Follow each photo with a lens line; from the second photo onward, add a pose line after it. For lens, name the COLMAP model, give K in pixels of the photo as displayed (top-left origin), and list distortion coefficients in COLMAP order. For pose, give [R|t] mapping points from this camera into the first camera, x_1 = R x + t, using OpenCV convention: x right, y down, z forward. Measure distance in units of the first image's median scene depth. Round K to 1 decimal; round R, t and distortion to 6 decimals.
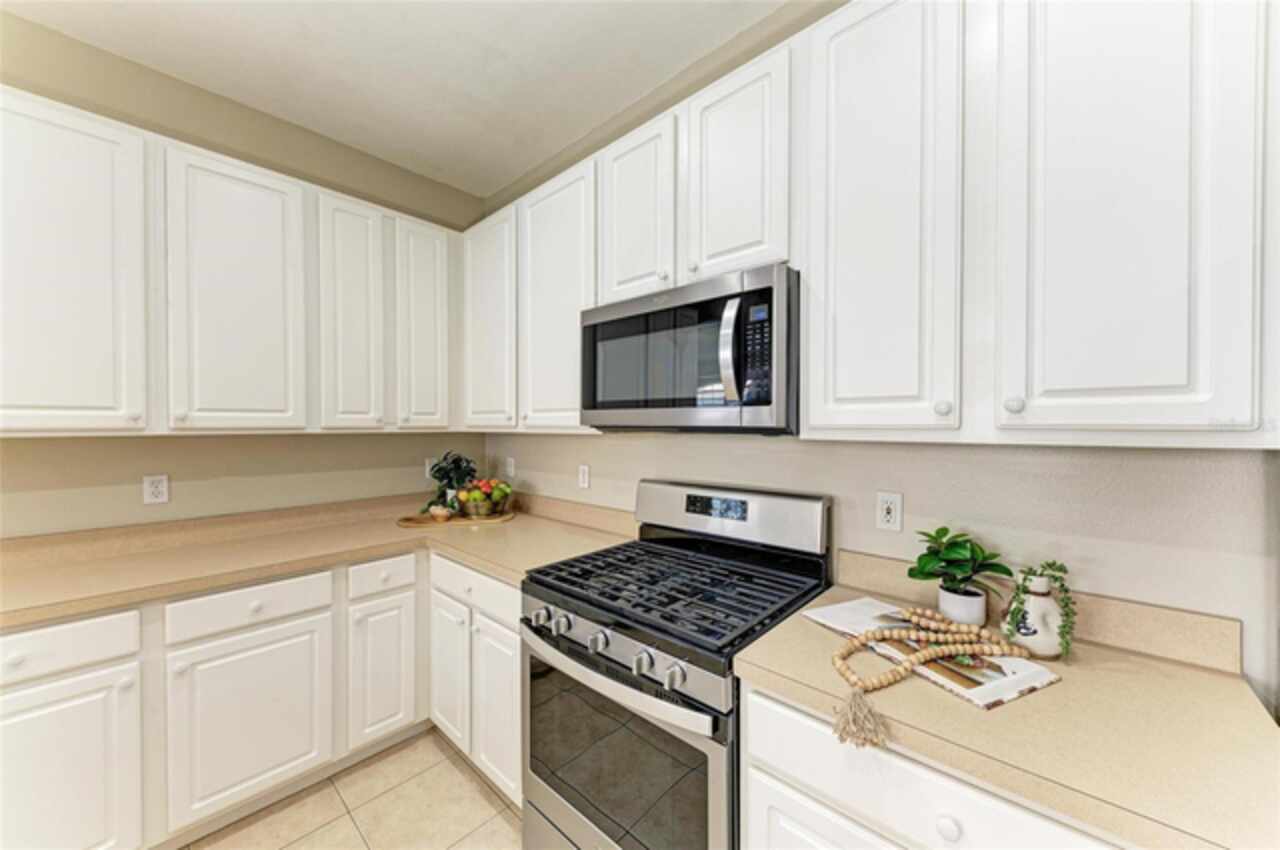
lens RADIAL K [[462.2, 0, 635.5], [0, 462.2, 428.1], [0, 0, 1]] dist [0.014265, -0.000325]
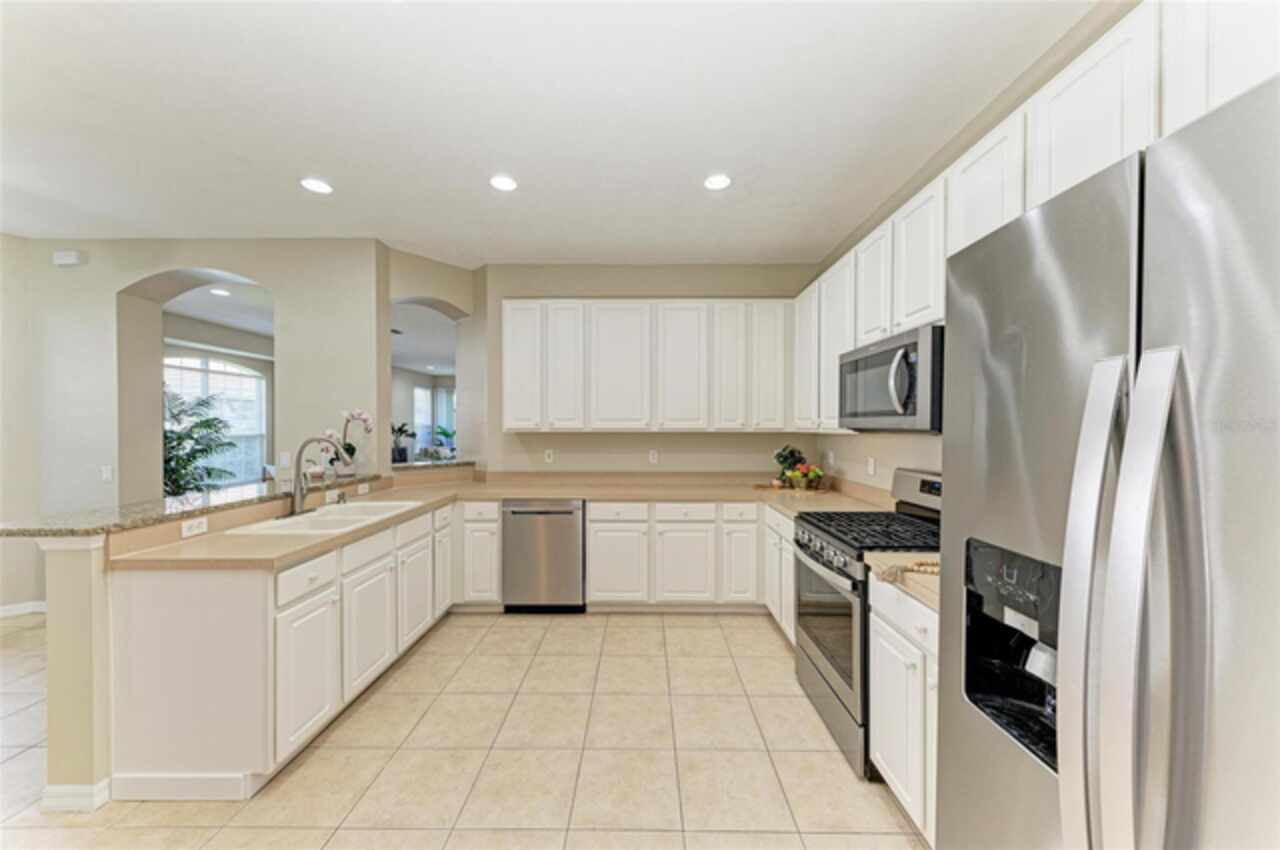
lens RADIAL K [[462.2, 0, 633.4], [0, 462.2, 429.3], [0, 0, 1]] dist [0.014265, -0.000325]
pose [[0.660891, 0.004484, -0.750469, 0.583348], [-0.007780, 0.999969, -0.000876, 0.005525], [0.750442, 0.006417, 0.660905, -0.542593]]
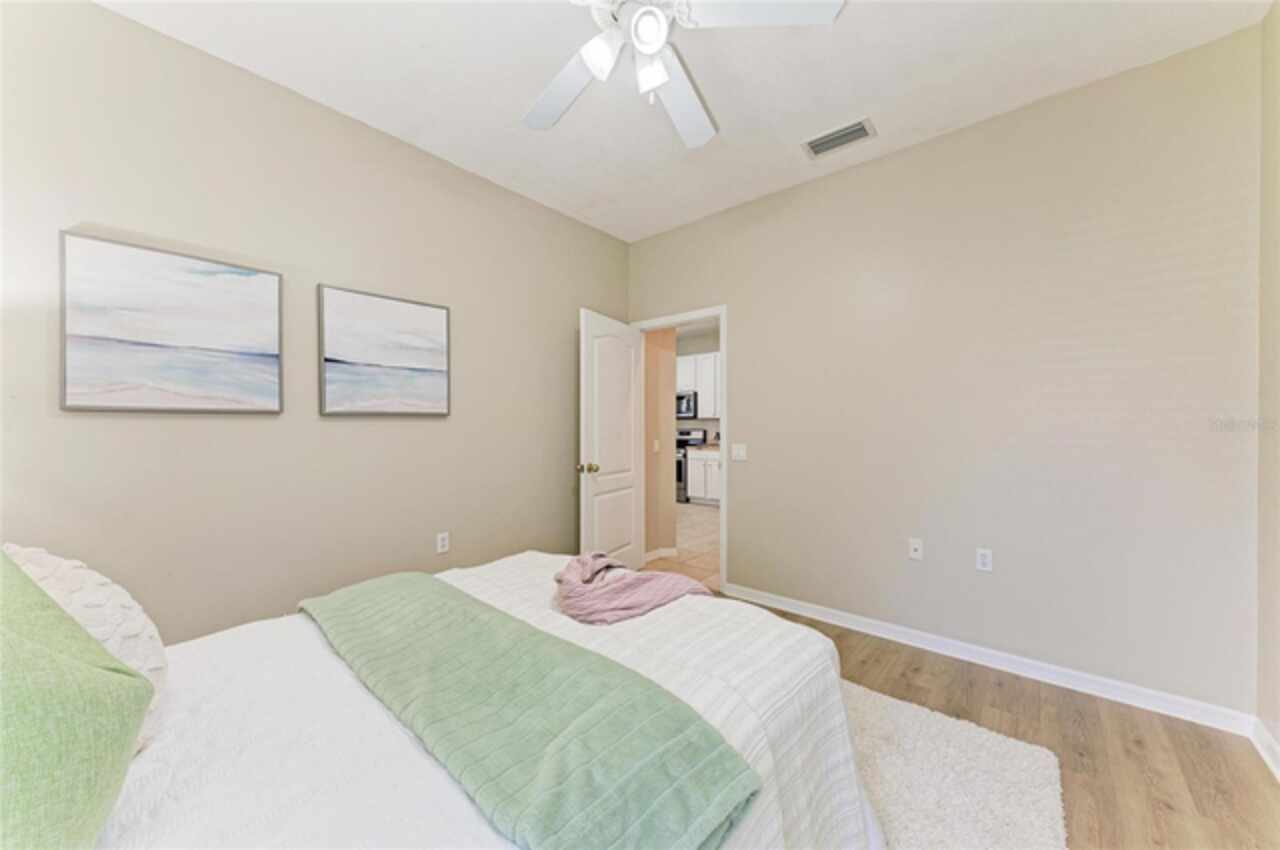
lens RADIAL K [[462.2, 0, 639.1], [0, 462.2, 423.3], [0, 0, 1]] dist [0.014265, -0.000325]
pose [[0.999377, -0.004758, 0.034982, -0.486082], [0.005035, 0.999957, -0.007832, 0.095043], [-0.034943, 0.008003, 0.999357, -3.886811]]
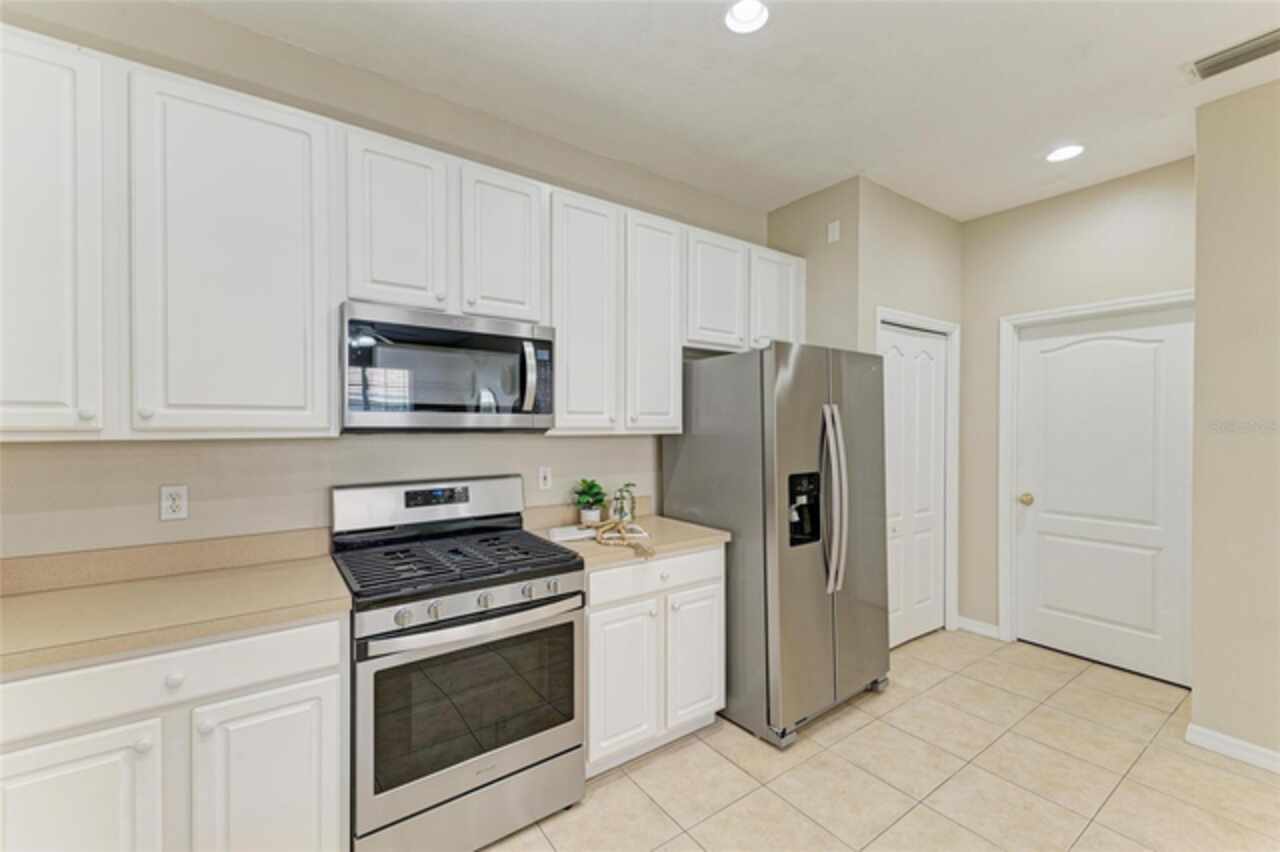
lens RADIAL K [[525.2, 0, 646.3], [0, 525.2, 430.8], [0, 0, 1]] dist [0.004291, 0.000314]
pose [[0.187751, -0.008310, 0.982181, -1.005042], [0.009621, 0.999932, 0.006621, -0.000212], [-0.982170, 0.008206, 0.187818, 0.229194]]
